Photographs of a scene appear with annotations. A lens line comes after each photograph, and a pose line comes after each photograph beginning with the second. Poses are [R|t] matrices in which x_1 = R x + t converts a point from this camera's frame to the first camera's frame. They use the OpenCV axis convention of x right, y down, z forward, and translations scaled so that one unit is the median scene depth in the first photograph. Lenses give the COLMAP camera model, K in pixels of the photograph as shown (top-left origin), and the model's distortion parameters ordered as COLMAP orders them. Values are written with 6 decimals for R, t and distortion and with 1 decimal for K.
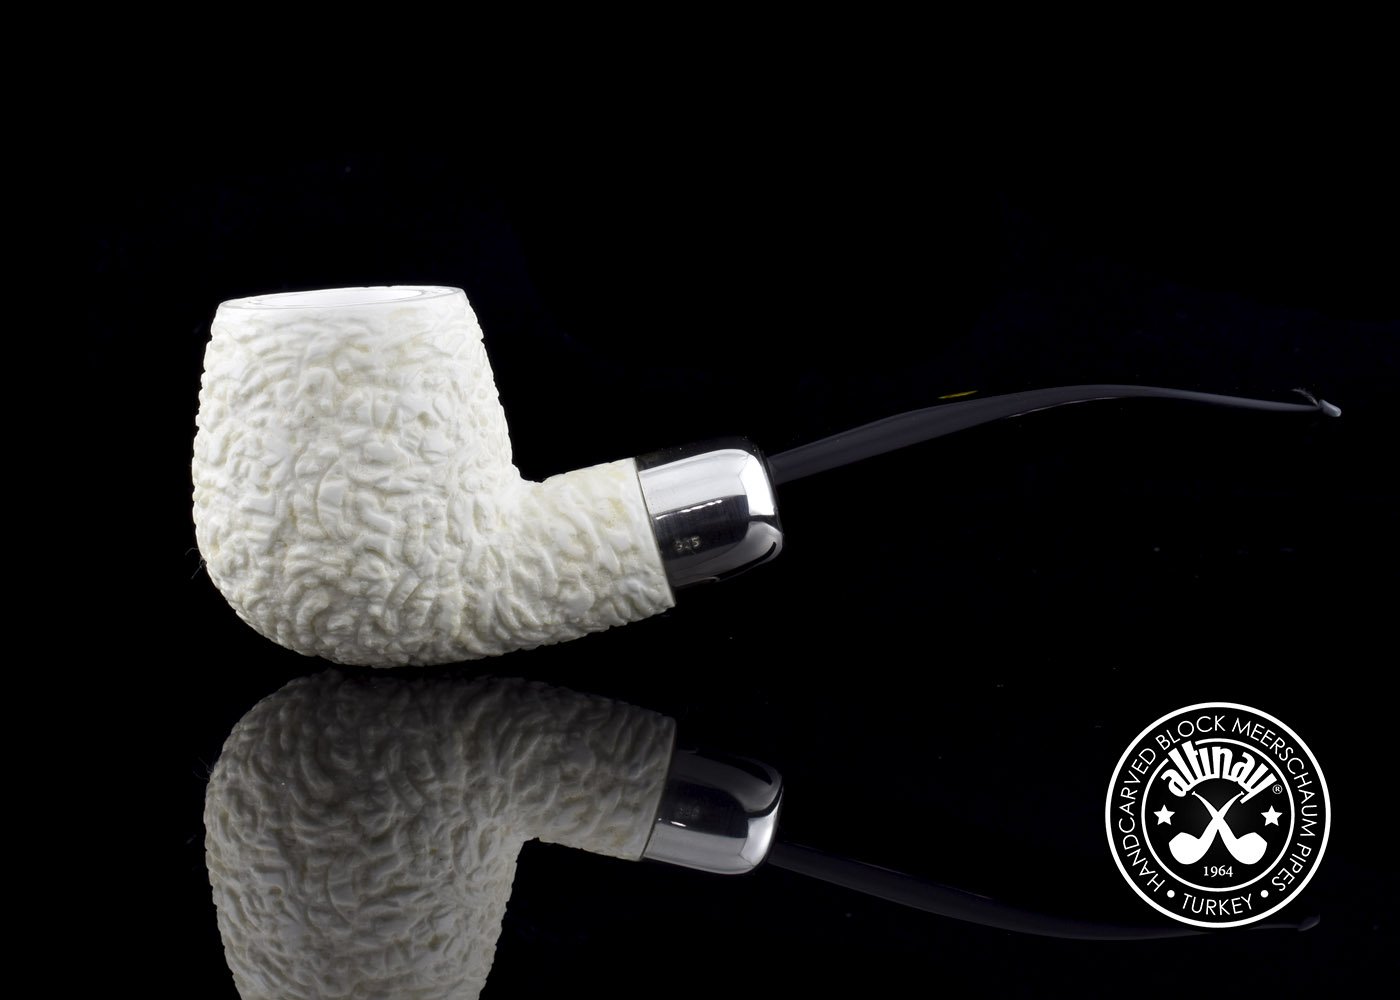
lens RADIAL K [[2845.6, 0, 706.2], [0, 2845.6, 507.1], [0, 0, 1]] dist [0.092621, 0.000000]
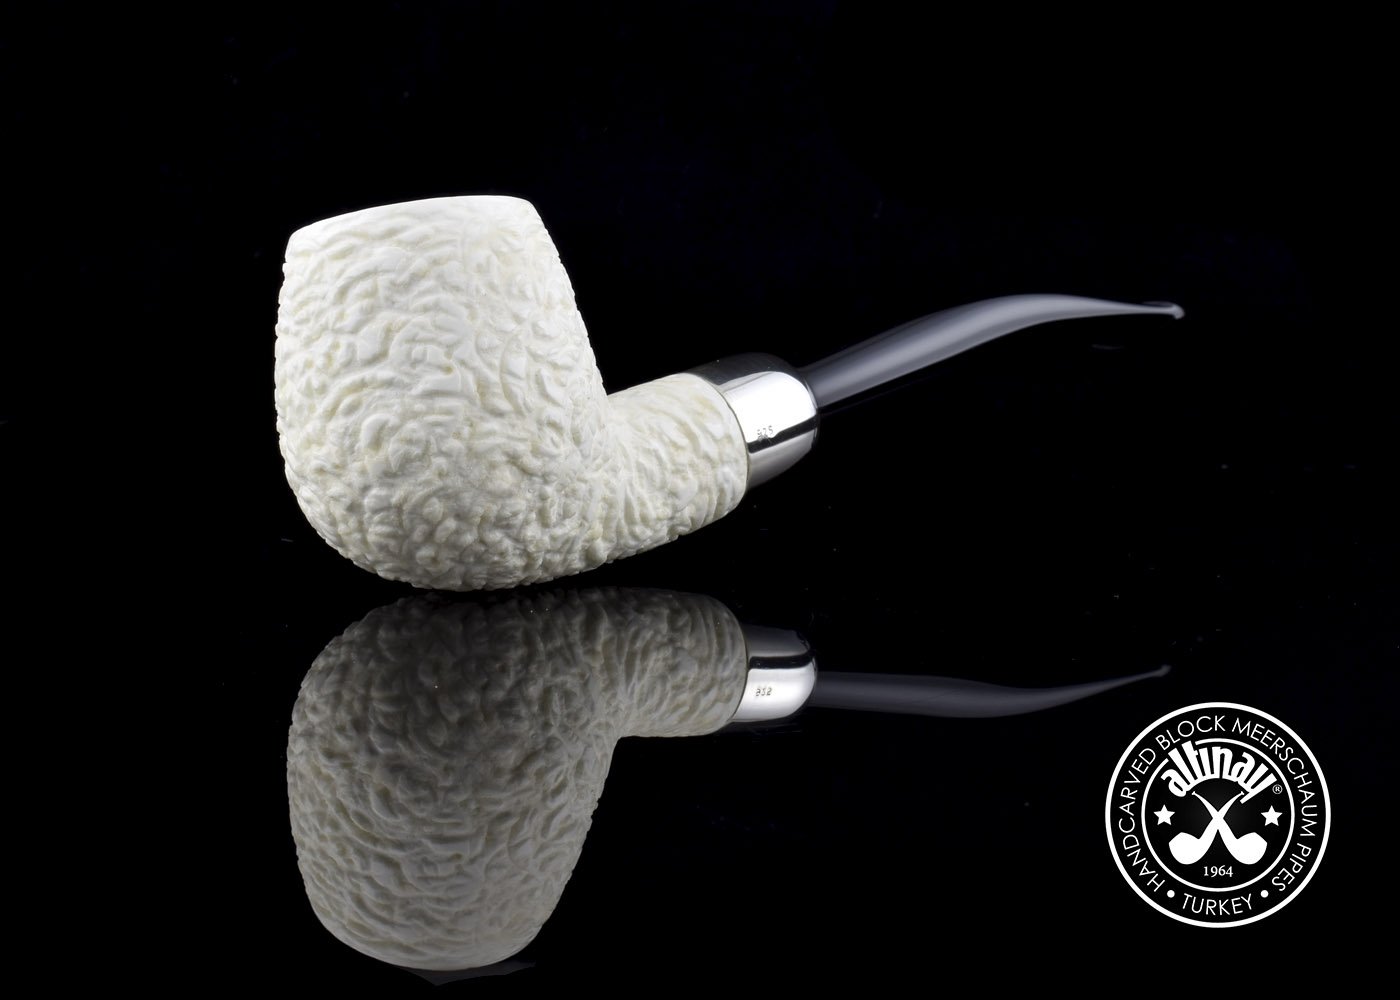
lens RADIAL K [[2845.6, 0, 704.9], [0, 2845.6, 498.3], [0, 0, 1]] dist [0.092621, 0.000000]
pose [[0.826455, -0.045537, 0.561159, -0.619695], [0.197384, 0.956896, -0.213050, 0.257137], [-0.527269, 0.286839, 0.799819, 0.173935]]
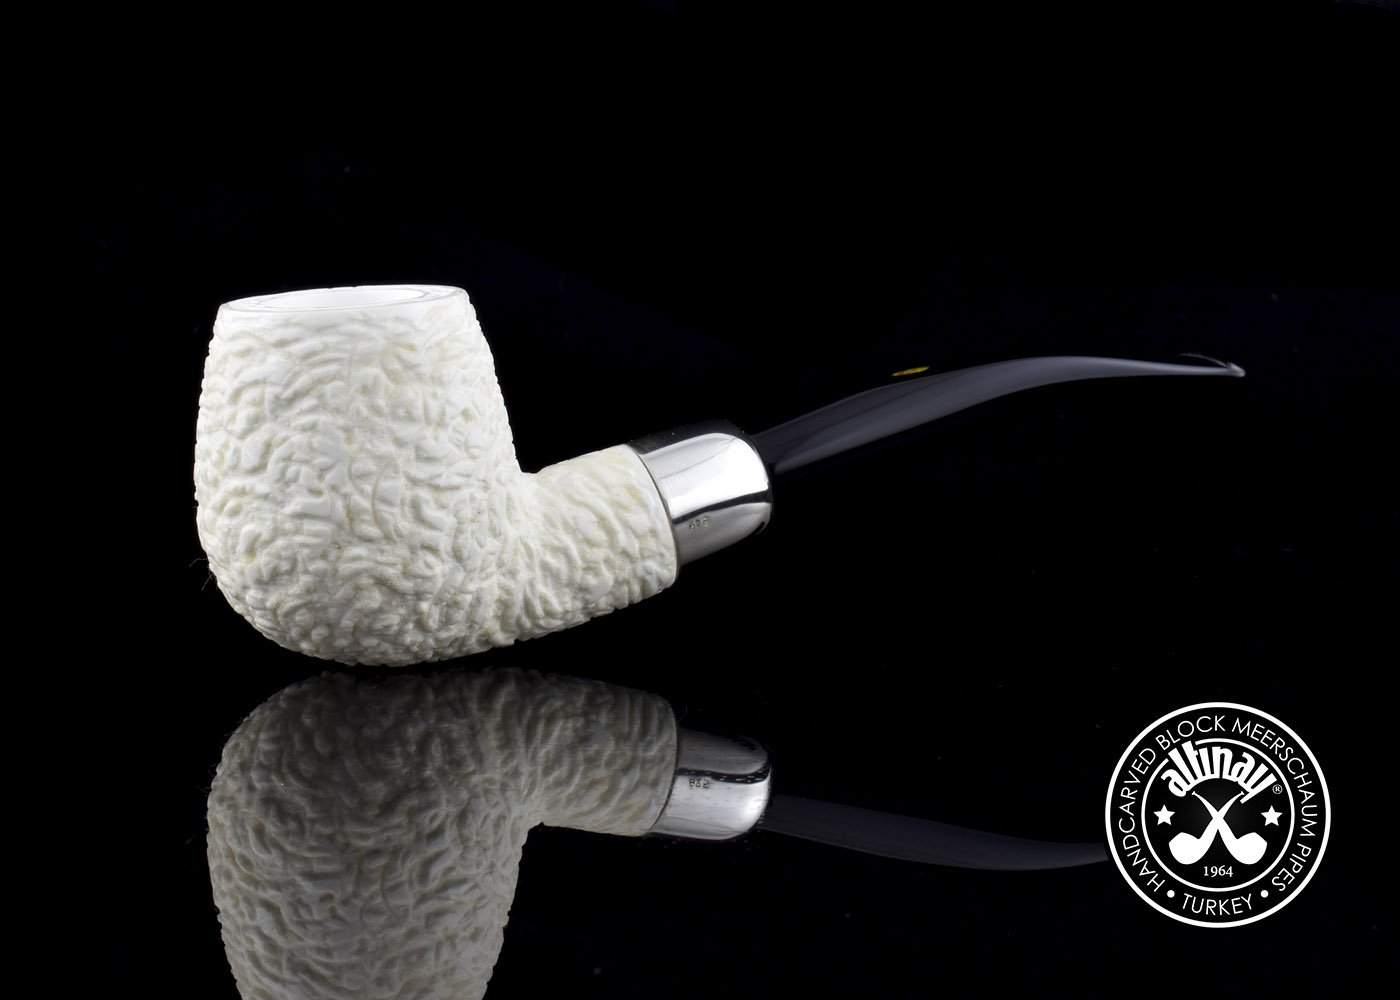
lens RADIAL K [[2845.6, 0, 689.5], [0, 2845.6, 494.7], [0, 0, 1]] dist [0.092621, 0.000000]
pose [[0.947660, -0.055362, 0.314443, -0.335942], [0.057298, 0.998352, 0.003089, -0.001156], [-0.314096, 0.015089, 0.949271, 0.015707]]
